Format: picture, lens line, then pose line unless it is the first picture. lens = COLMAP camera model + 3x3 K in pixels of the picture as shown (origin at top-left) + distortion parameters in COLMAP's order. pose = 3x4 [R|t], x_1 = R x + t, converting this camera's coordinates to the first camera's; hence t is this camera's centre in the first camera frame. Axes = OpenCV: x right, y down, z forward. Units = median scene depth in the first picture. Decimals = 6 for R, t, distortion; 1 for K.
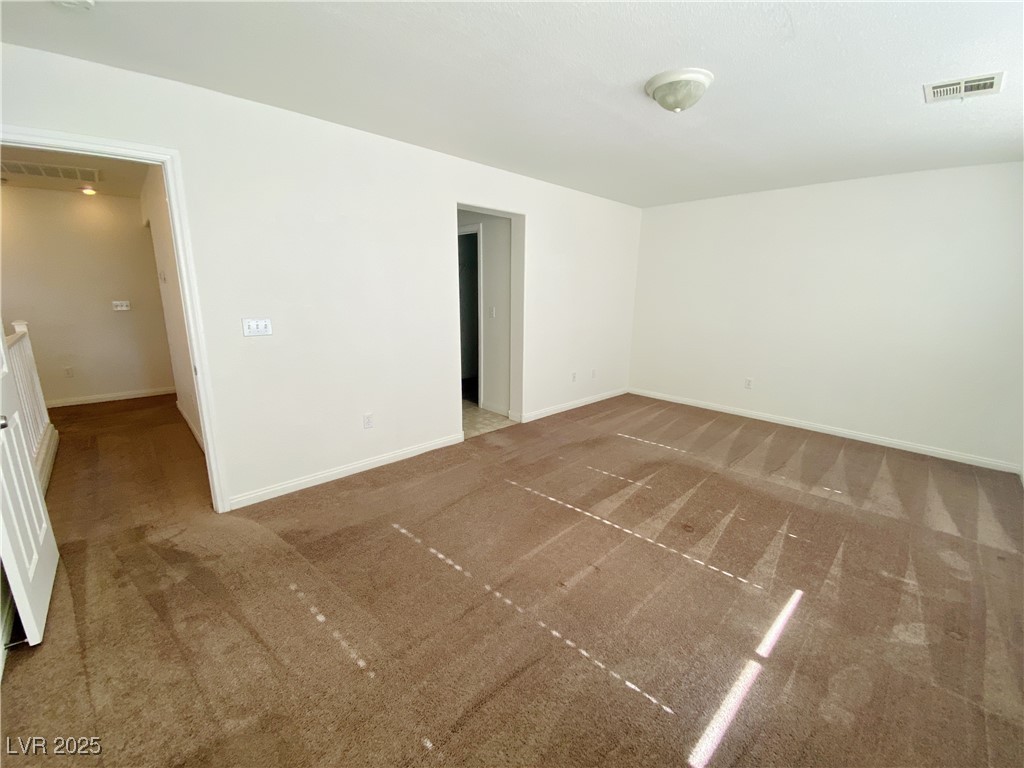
lens RADIAL K [[416.2, 0, 510.7], [0, 416.2, 383.2], [0, 0, 1]] dist [0.026779, -0.019161]
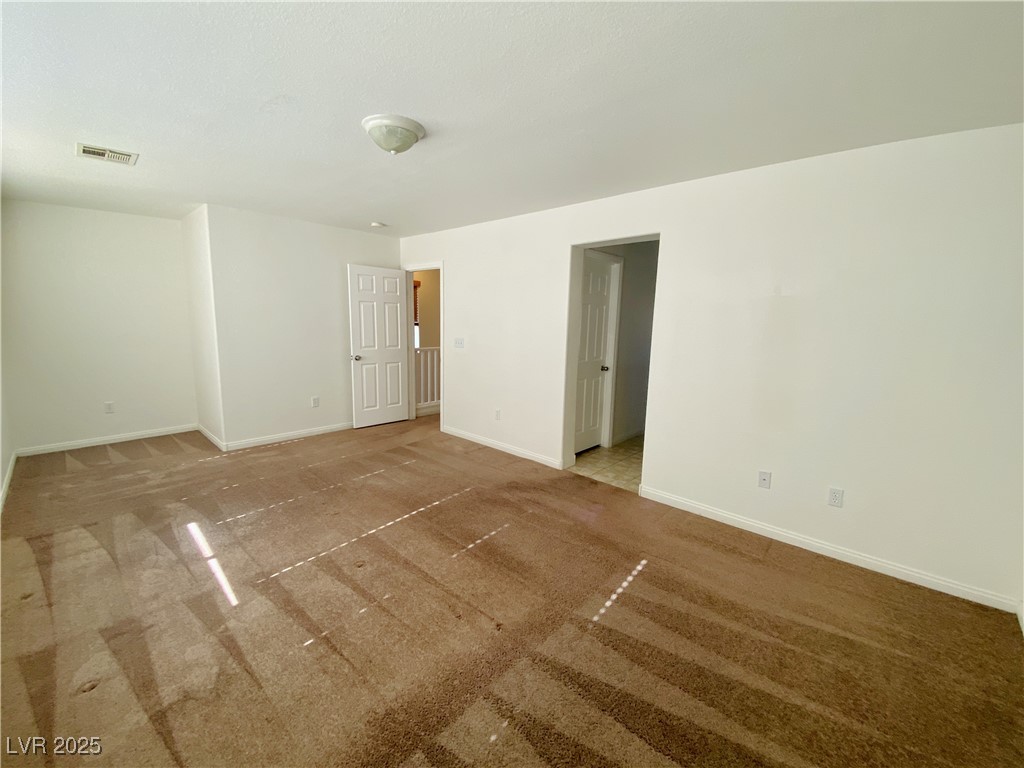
lens RADIAL K [[416.2, 0, 510.7], [0, 416.2, 383.2], [0, 0, 1]] dist [0.026779, -0.019161]
pose [[0.064814, 0.142512, -0.987669, 1.064487], [-0.246317, 0.961409, 0.122559, -0.199034], [0.967020, 0.235336, 0.097416, 0.909986]]
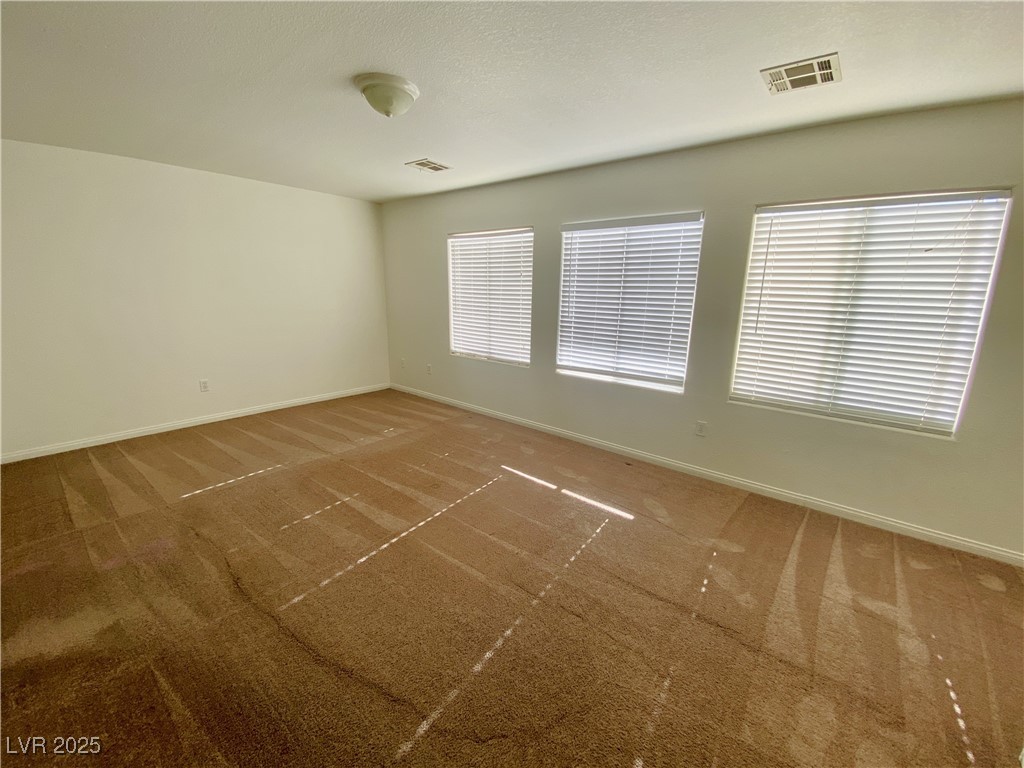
lens RADIAL K [[416.2, 0, 510.7], [0, 416.2, 383.2], [0, 0, 1]] dist [0.026779, -0.019161]
pose [[-0.132679, -0.235154, 0.962860, -0.550978], [0.193871, 0.946526, 0.257879, -0.161087], [-0.972014, 0.220886, -0.079995, 0.657041]]
